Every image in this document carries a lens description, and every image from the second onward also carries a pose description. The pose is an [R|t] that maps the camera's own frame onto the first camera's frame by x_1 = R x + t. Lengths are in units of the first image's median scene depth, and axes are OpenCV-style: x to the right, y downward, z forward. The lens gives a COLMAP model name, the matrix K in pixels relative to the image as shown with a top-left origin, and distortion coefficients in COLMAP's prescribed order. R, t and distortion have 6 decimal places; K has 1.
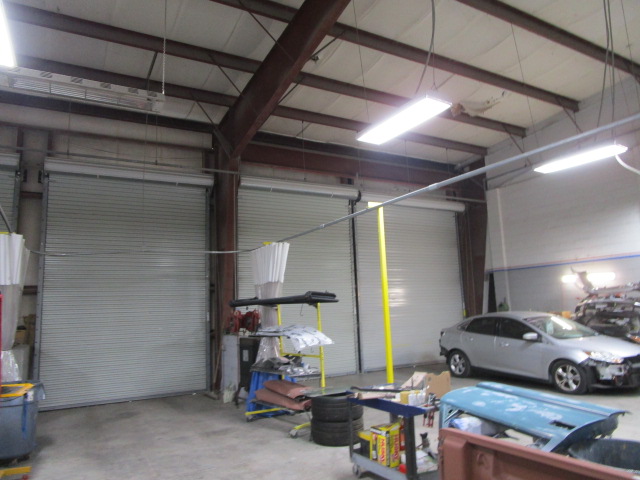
lens RADIAL K [[468.1, 0, 320.0], [0, 468.1, 240.0], [0, 0, 1]] dist [0.001662, 0.000583]
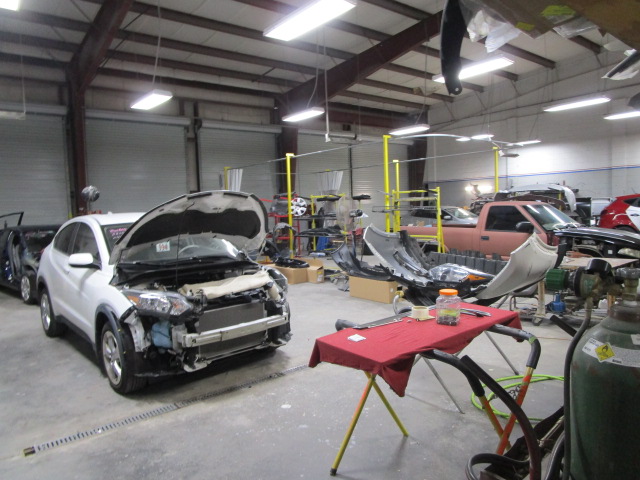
lens RADIAL K [[454.3, 0, 320.0], [0, 454.3, 240.0], [0, 0, 1]] dist [-0.003821, -0.000839]
pose [[0.988229, -0.008543, 0.152740, -0.336288], [-0.023491, 0.978124, 0.206693, -0.077807], [-0.151165, -0.207849, 0.966410, -0.709602]]
